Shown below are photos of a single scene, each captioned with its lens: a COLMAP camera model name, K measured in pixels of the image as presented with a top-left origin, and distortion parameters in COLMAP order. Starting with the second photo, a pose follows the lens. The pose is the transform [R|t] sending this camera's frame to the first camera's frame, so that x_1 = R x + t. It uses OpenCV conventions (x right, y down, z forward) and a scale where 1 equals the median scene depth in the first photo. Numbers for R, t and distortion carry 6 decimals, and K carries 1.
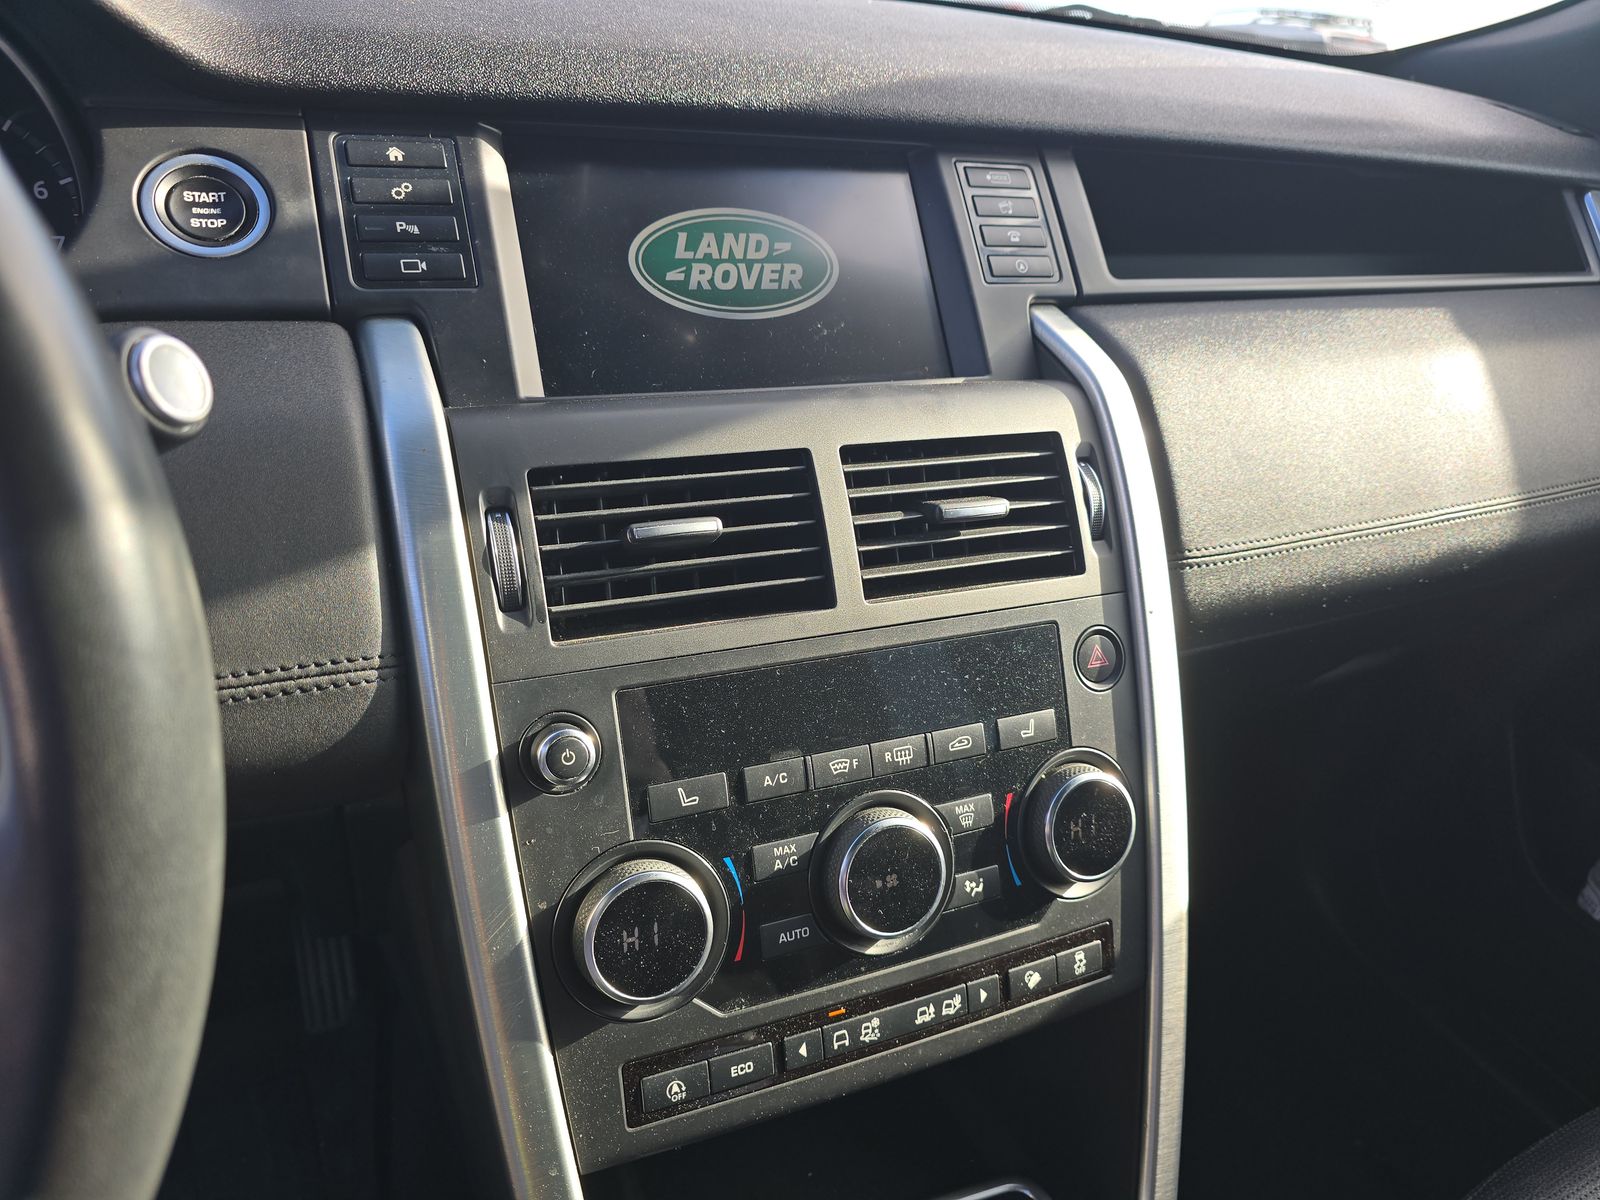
lens RADIAL K [[1084.3, 0, 817.0], [0, 1084.3, 598.3], [0, 0, 1]] dist [0.023410, -0.025665]
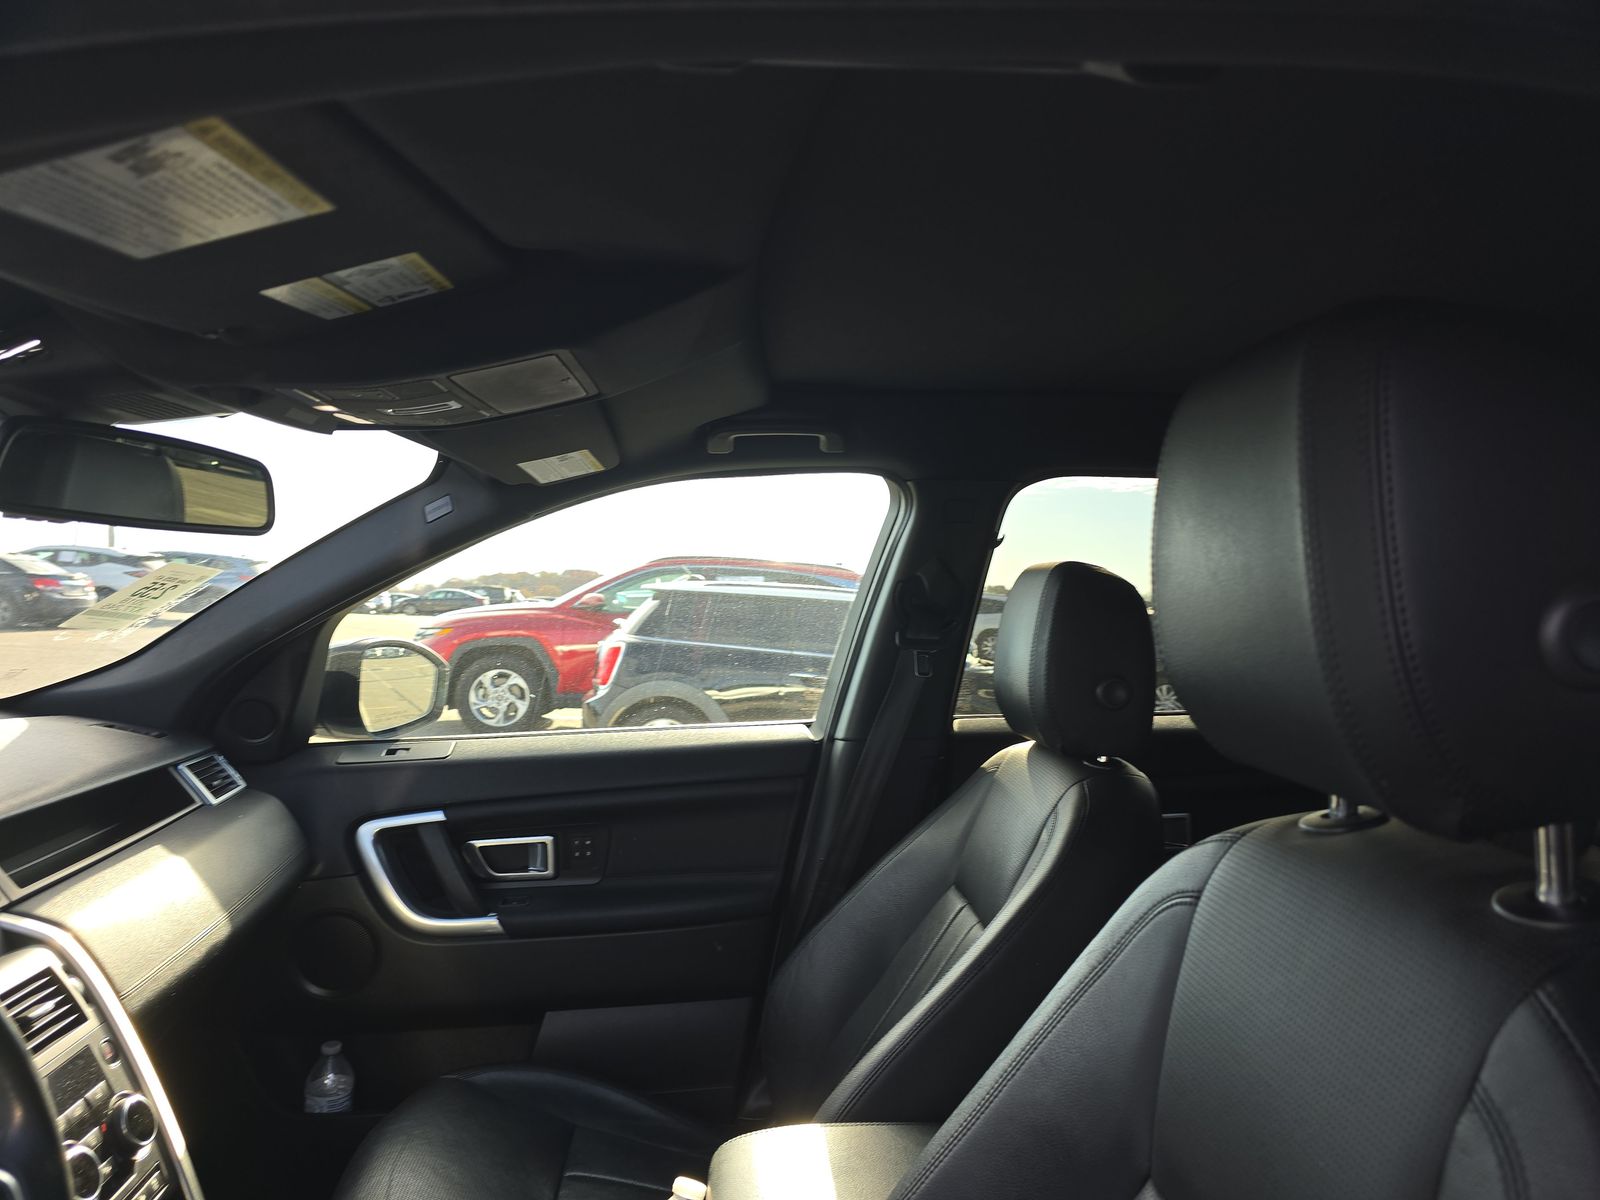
lens RADIAL K [[1058.8, 0, 796.9], [0, 1058.8, 614.6], [0, 0, 1]] dist [0.035796, -0.028784]
pose [[0.346329, -0.101333, 0.932624, -1.236977], [0.417672, 0.906835, -0.056571, -0.046258], [-0.840004, 0.409123, 0.356388, -1.363964]]
